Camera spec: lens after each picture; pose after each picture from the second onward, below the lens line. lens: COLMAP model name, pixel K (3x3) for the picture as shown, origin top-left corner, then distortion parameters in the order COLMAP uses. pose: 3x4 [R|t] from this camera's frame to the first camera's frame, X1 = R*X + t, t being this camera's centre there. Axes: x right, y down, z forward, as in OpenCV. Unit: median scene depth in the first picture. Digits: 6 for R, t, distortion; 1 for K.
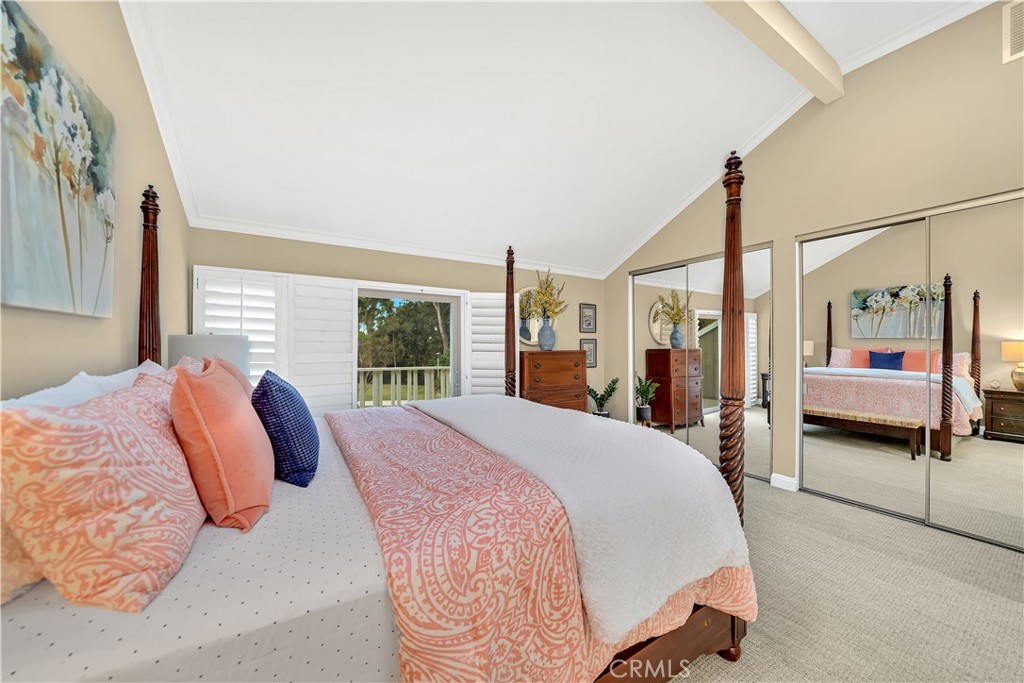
lens RADIAL K [[368.7, 0, 514.7], [0, 368.7, 342.4], [0, 0, 1]] dist [-0.019889, 0.000110]
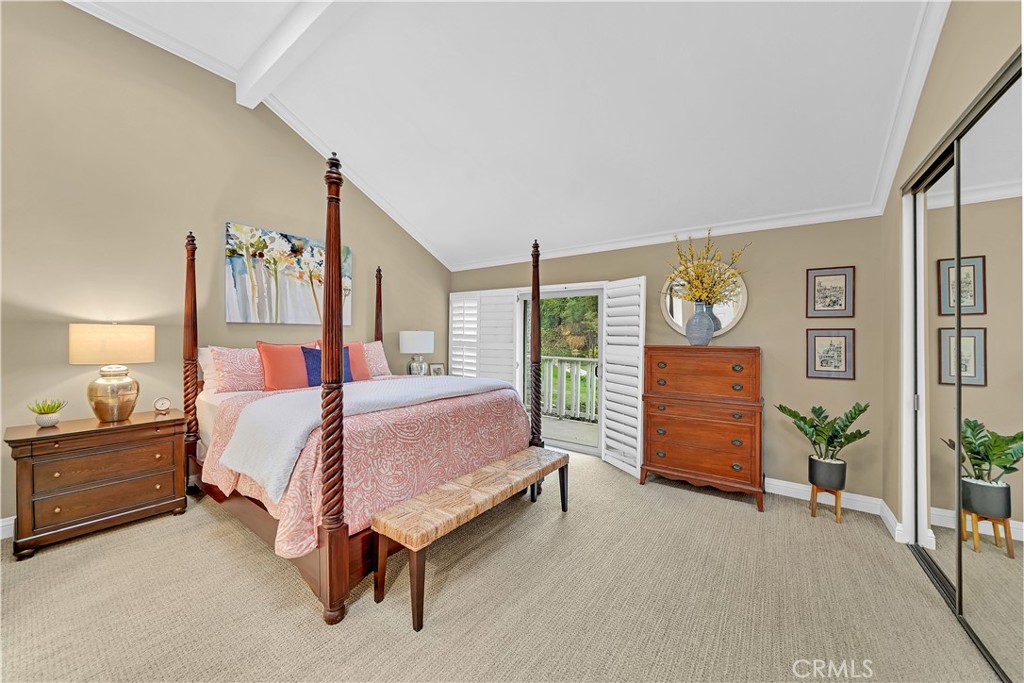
lens RADIAL K [[368.7, 0, 493.3], [0, 368.7, 334.2], [0, 0, 1]] dist [-0.019889, 0.000110]
pose [[0.358572, -0.008077, -0.933467, 0.667147], [-0.003905, 0.999941, -0.010152, 0.008674], [0.933494, 0.007286, 0.358519, 0.390306]]
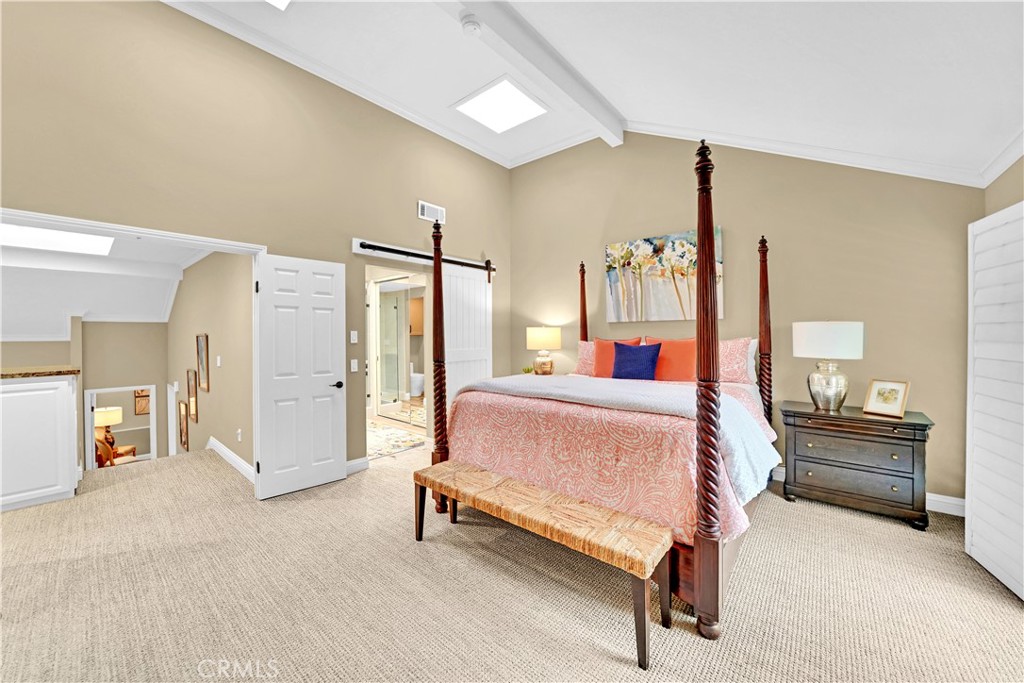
lens RADIAL K [[368.7, 0, 505.6], [0, 368.7, 338.9], [0, 0, 1]] dist [-0.019889, 0.000110]
pose [[-0.948075, 0.005274, -0.318003, 0.316538], [0.002864, 0.999964, 0.008045, 0.013170], [0.318034, 0.006716, -0.948055, 1.029802]]
